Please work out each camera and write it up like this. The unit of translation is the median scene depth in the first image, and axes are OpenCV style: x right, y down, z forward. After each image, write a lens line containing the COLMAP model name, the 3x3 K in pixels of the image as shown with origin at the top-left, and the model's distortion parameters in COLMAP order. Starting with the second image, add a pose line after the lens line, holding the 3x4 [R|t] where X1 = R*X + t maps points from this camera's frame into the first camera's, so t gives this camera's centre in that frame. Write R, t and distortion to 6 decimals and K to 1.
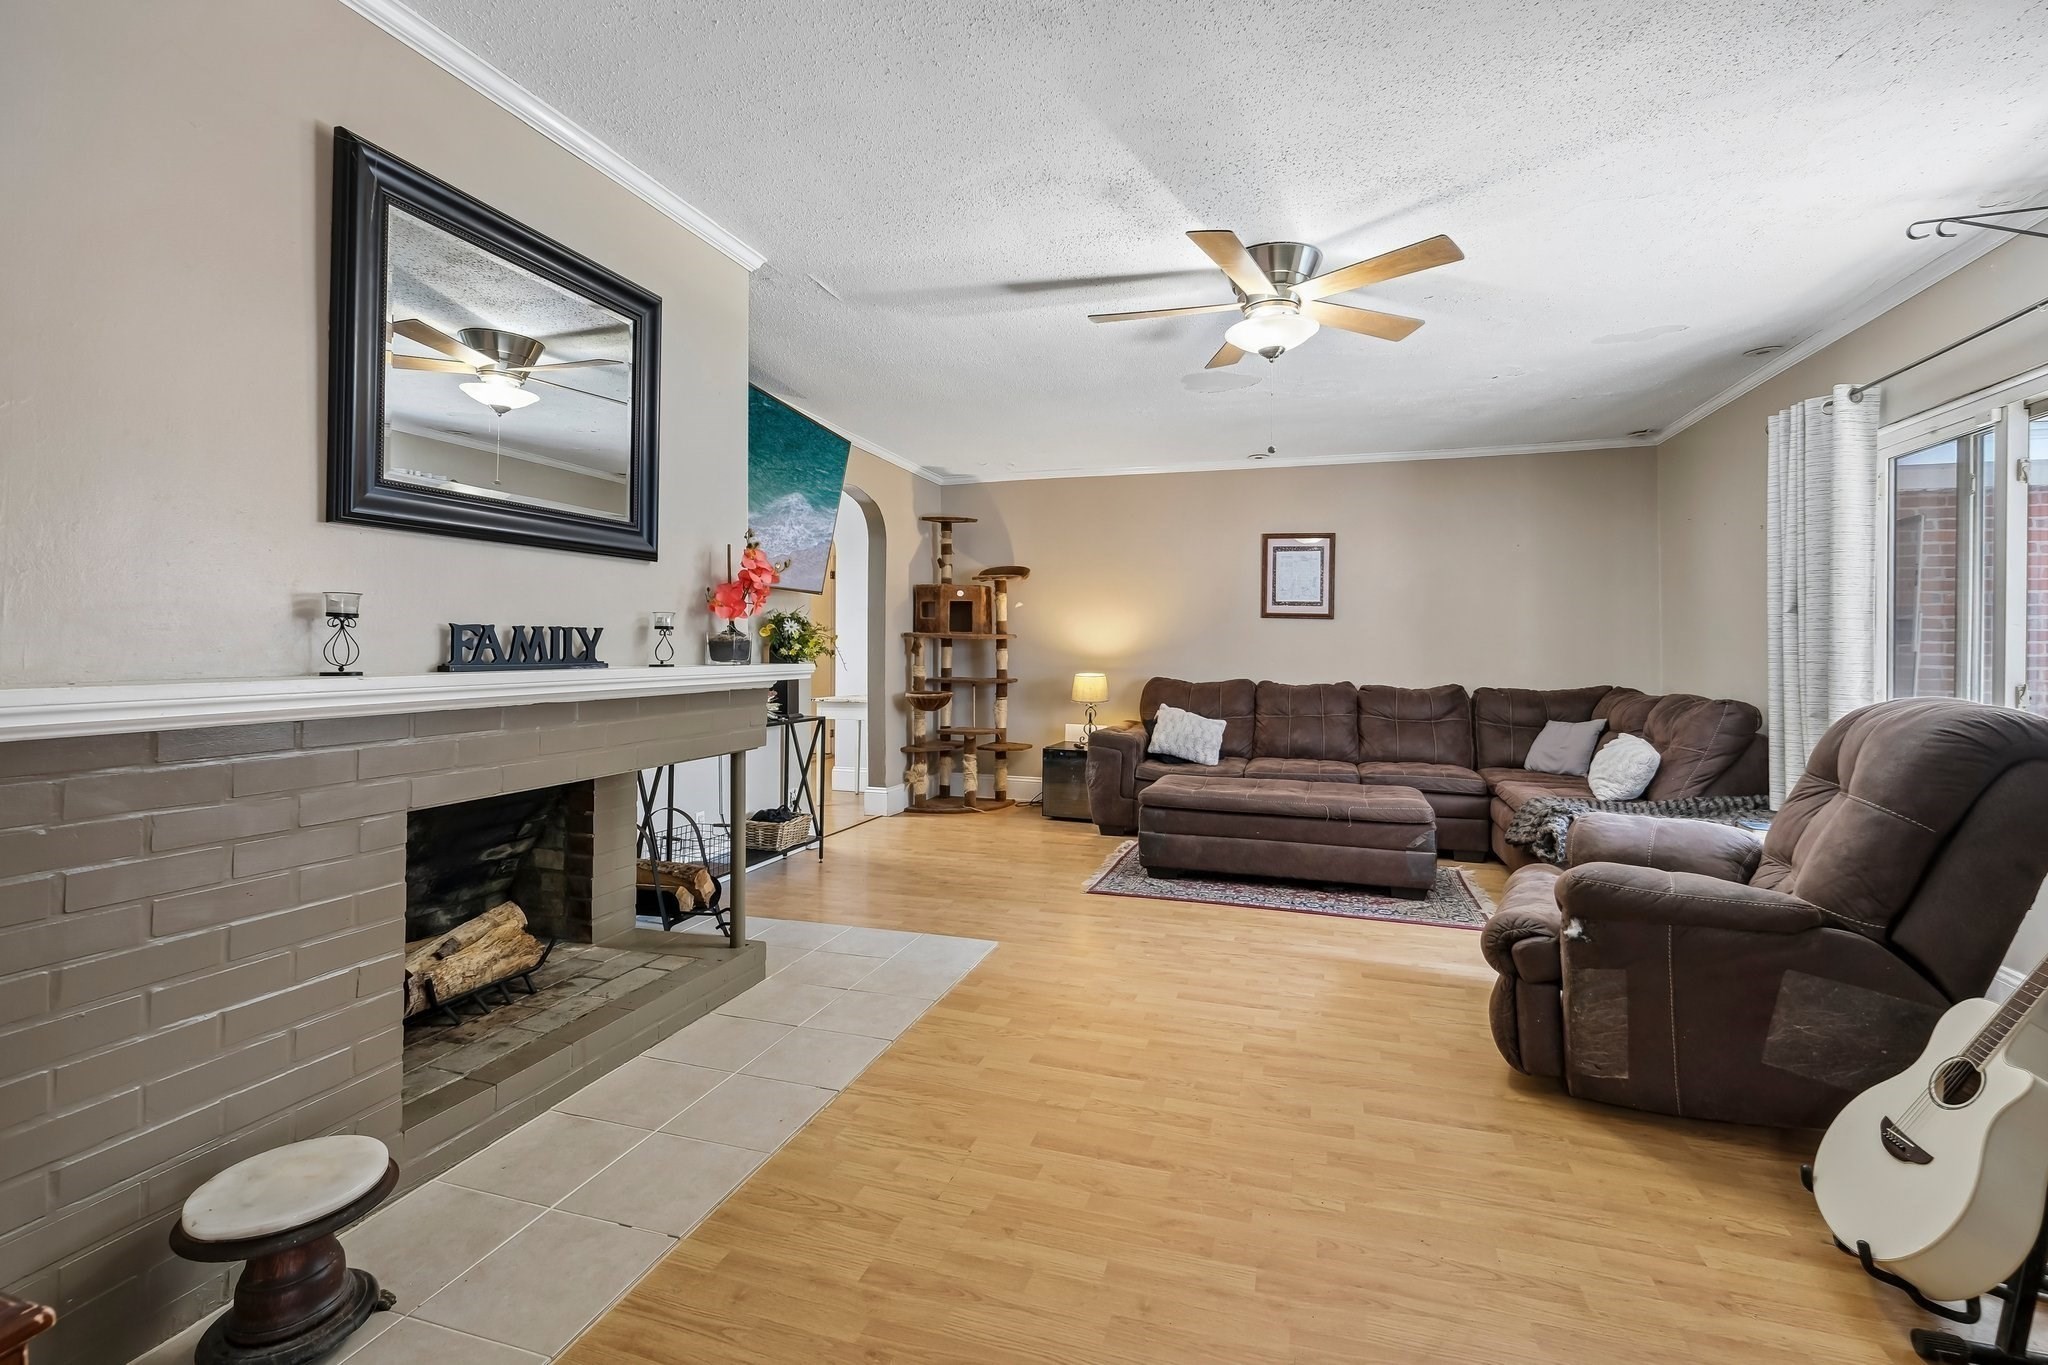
lens RADIAL K [[919.6, 0, 1025.0], [0, 919.6, 627.0], [0, 0, 1]] dist [0.000094, 0.000111]
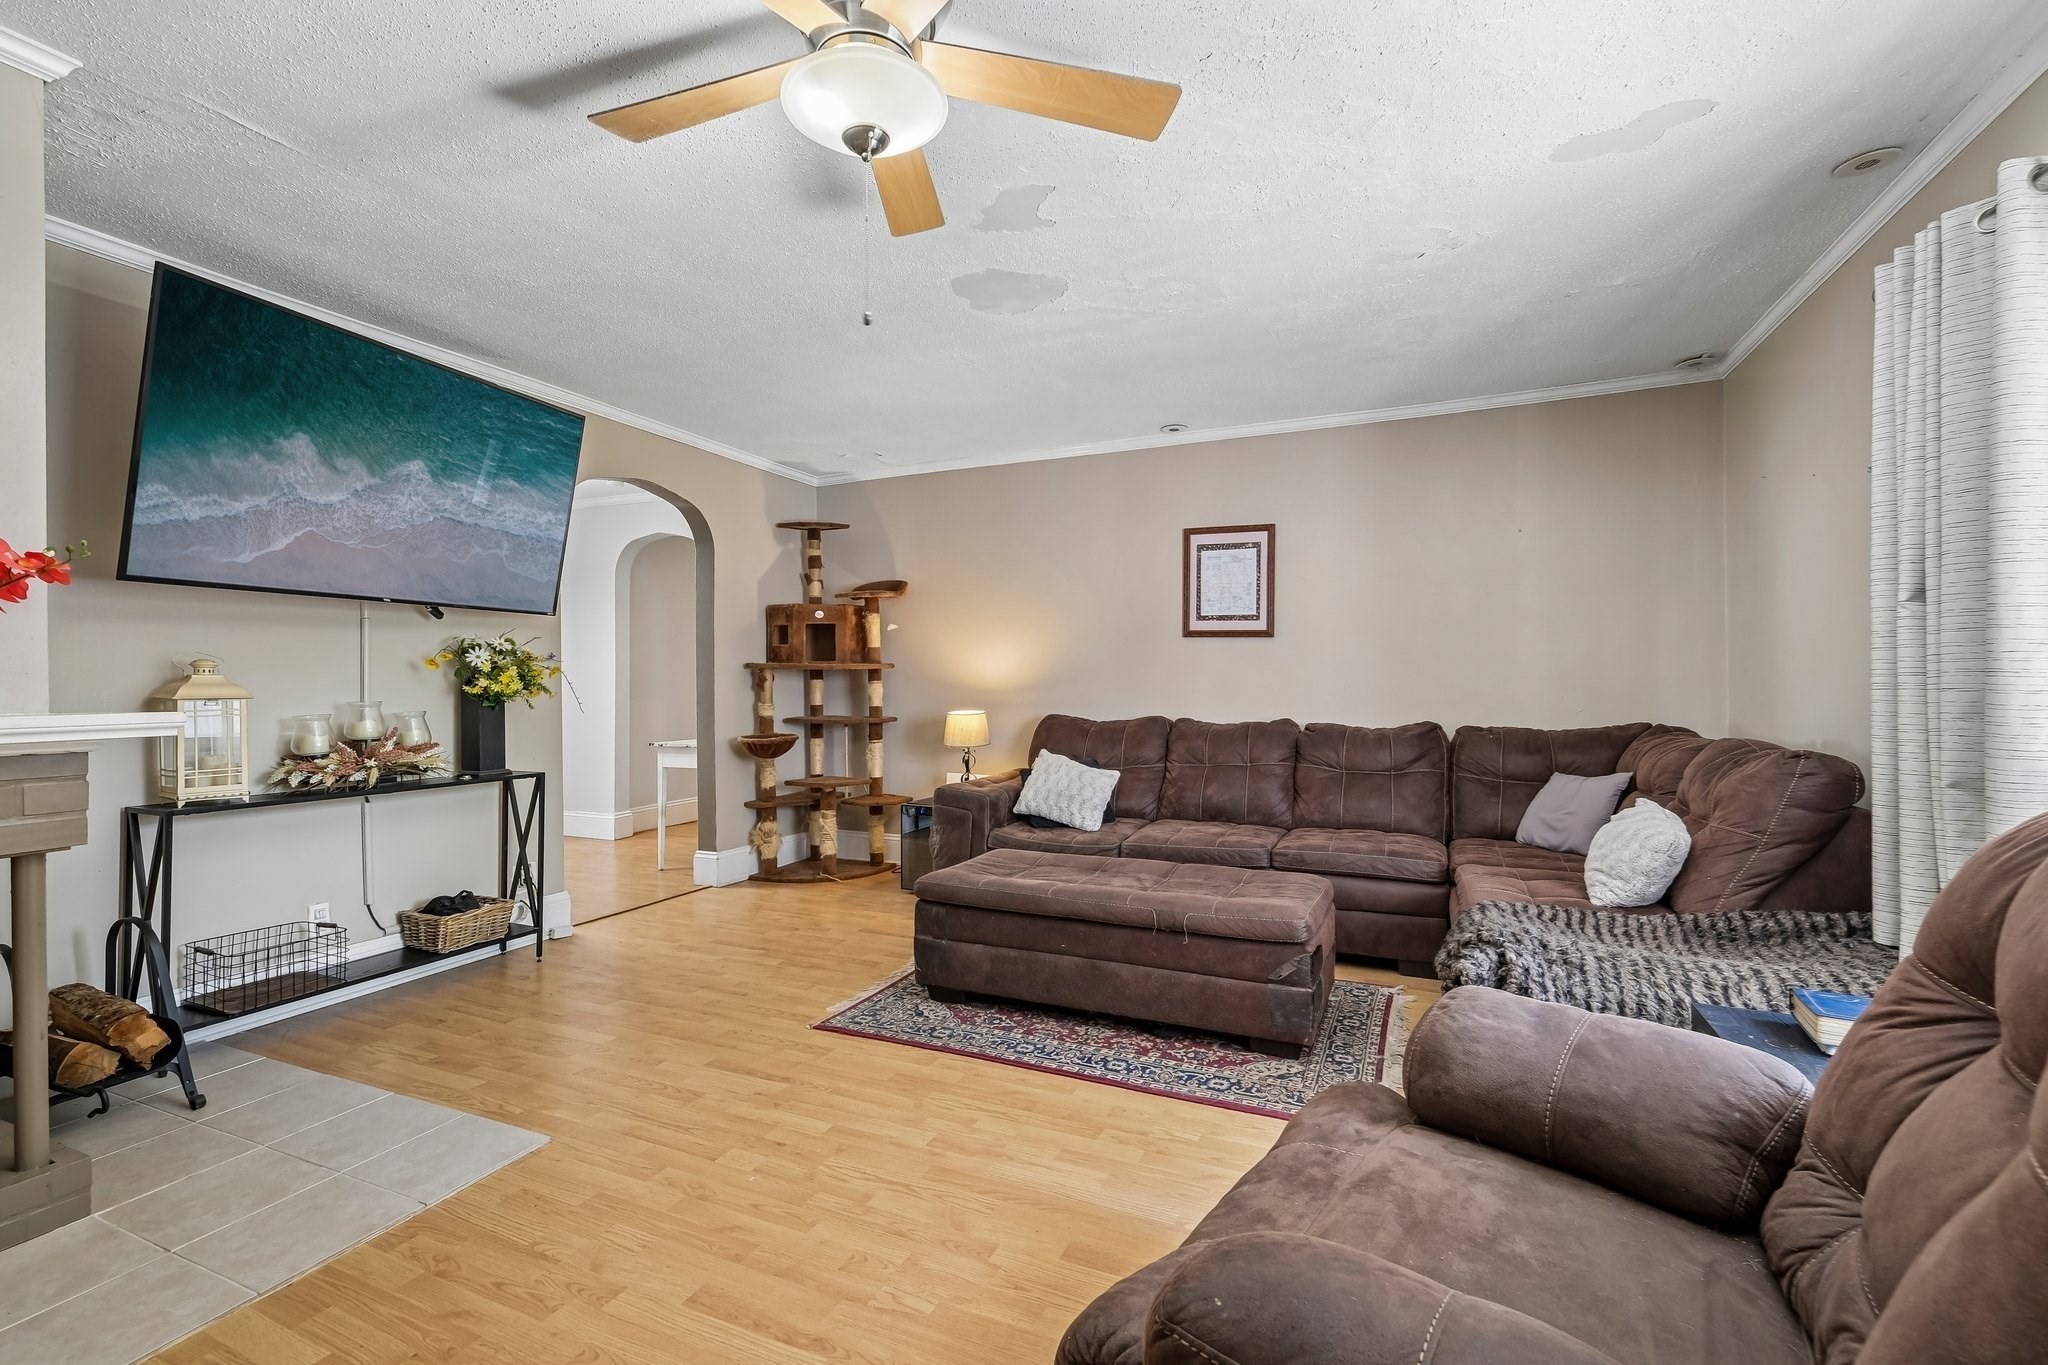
lens RADIAL K [[897.3, 0, 1023.1], [0, 897.3, 677.3], [0, 0, 1]] dist [-0.001597, 0.000133]
pose [[0.993809, -0.013207, -0.110310, 0.310254], [0.015500, 0.999681, 0.019958, 0.010167], [0.110011, -0.021544, 0.993697, 0.347507]]
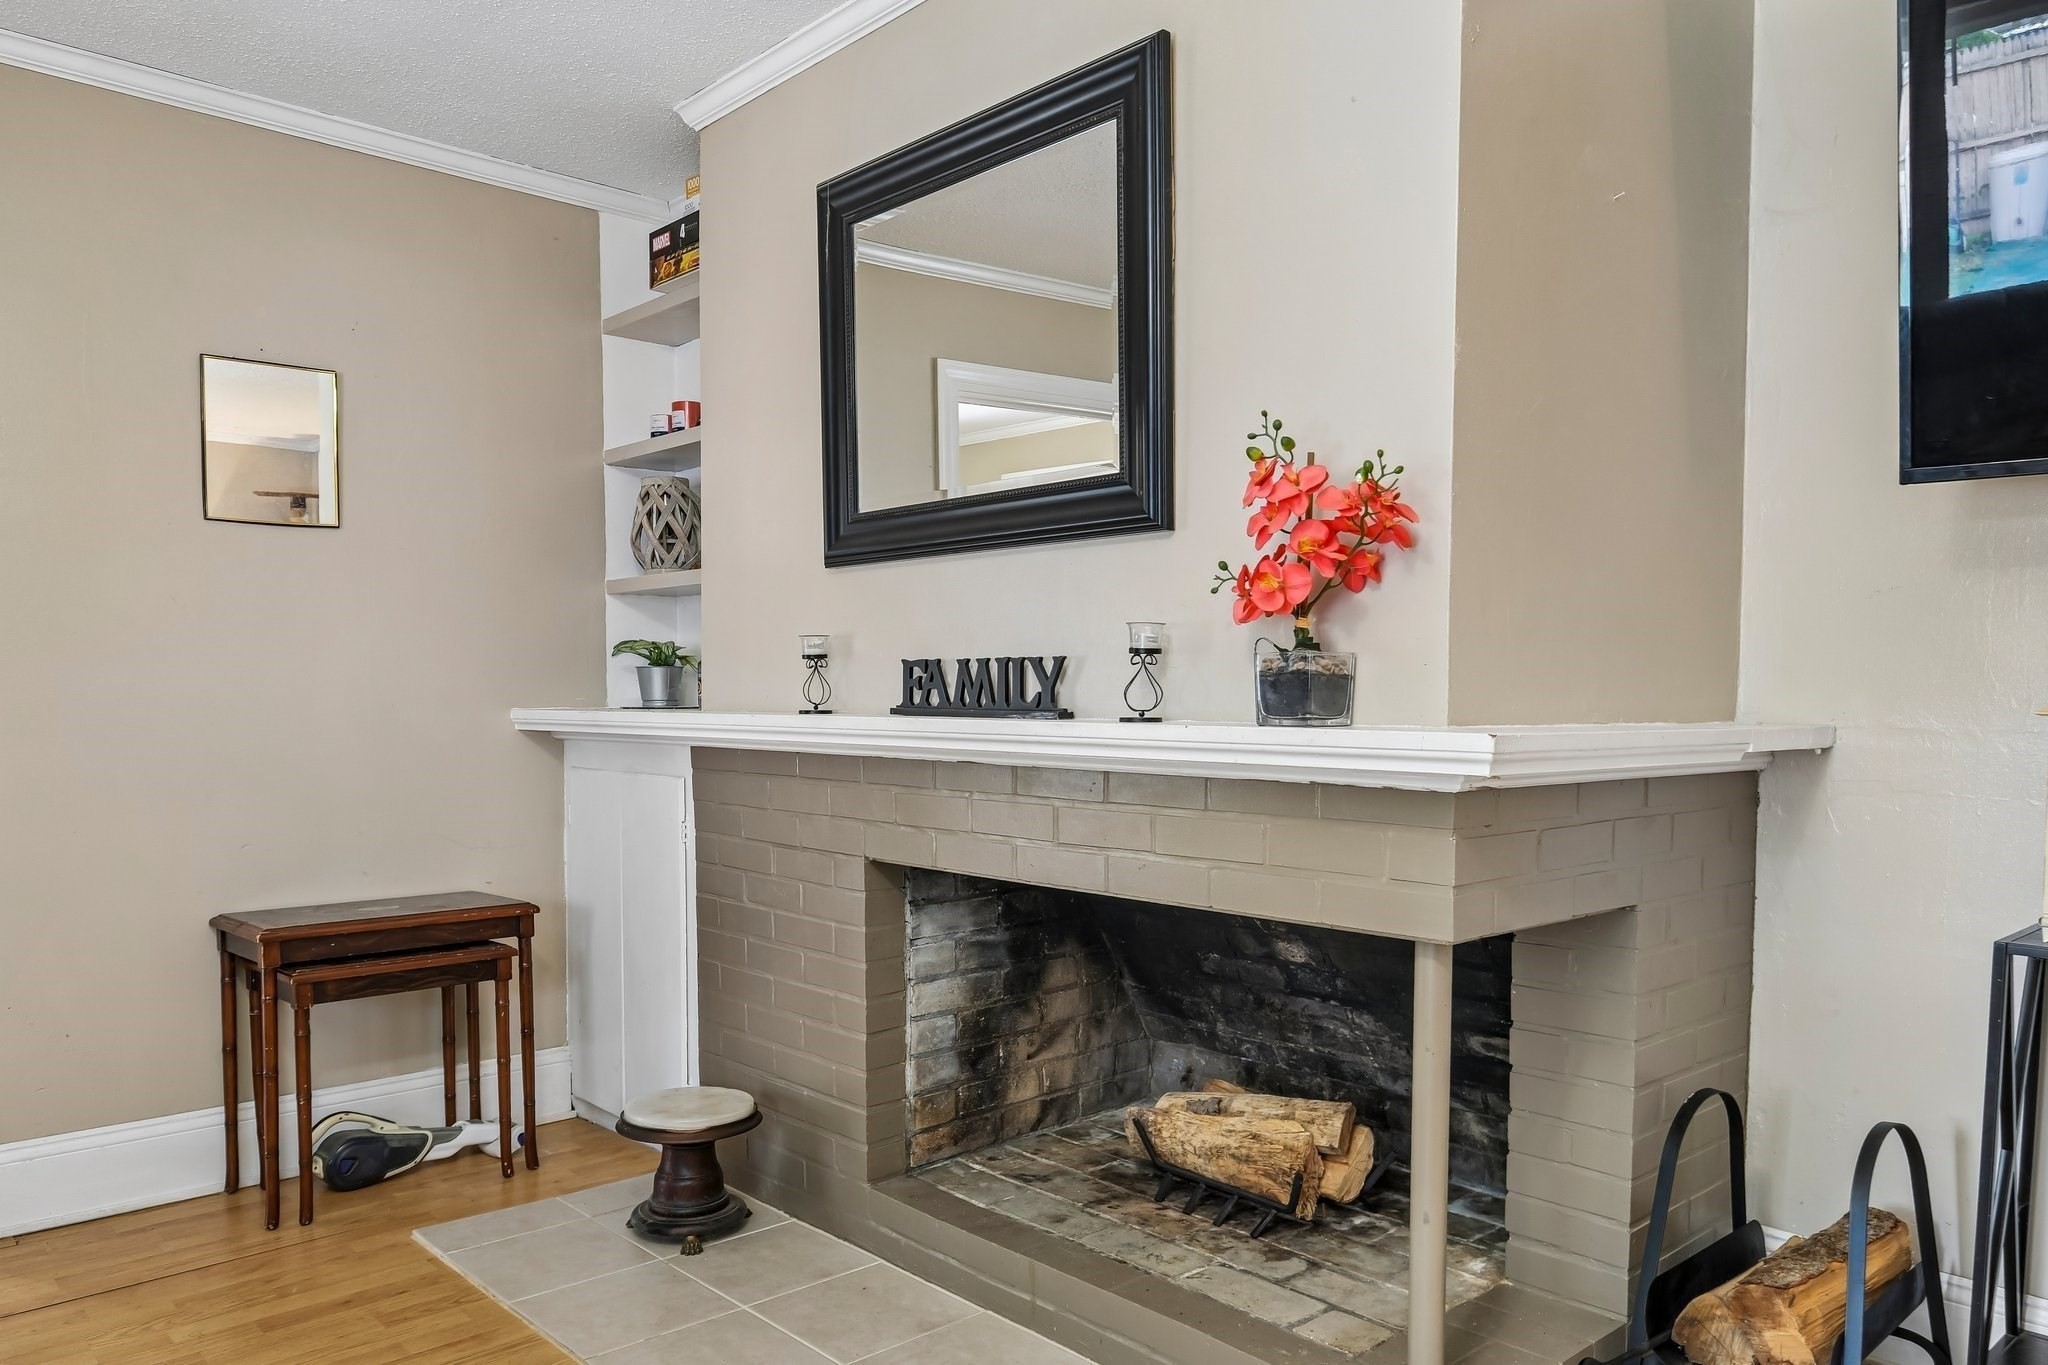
lens RADIAL K [[1450.7, 0, 1026.9], [0, 1450.7, 755.4], [0, 0, 1]] dist [0.005993, -0.000745]
pose [[-0.498556, 0.035959, -0.866111, 0.244479], [0.015876, 0.999350, 0.032351, 0.021038], [0.866712, 0.002378, -0.498803, 0.848489]]
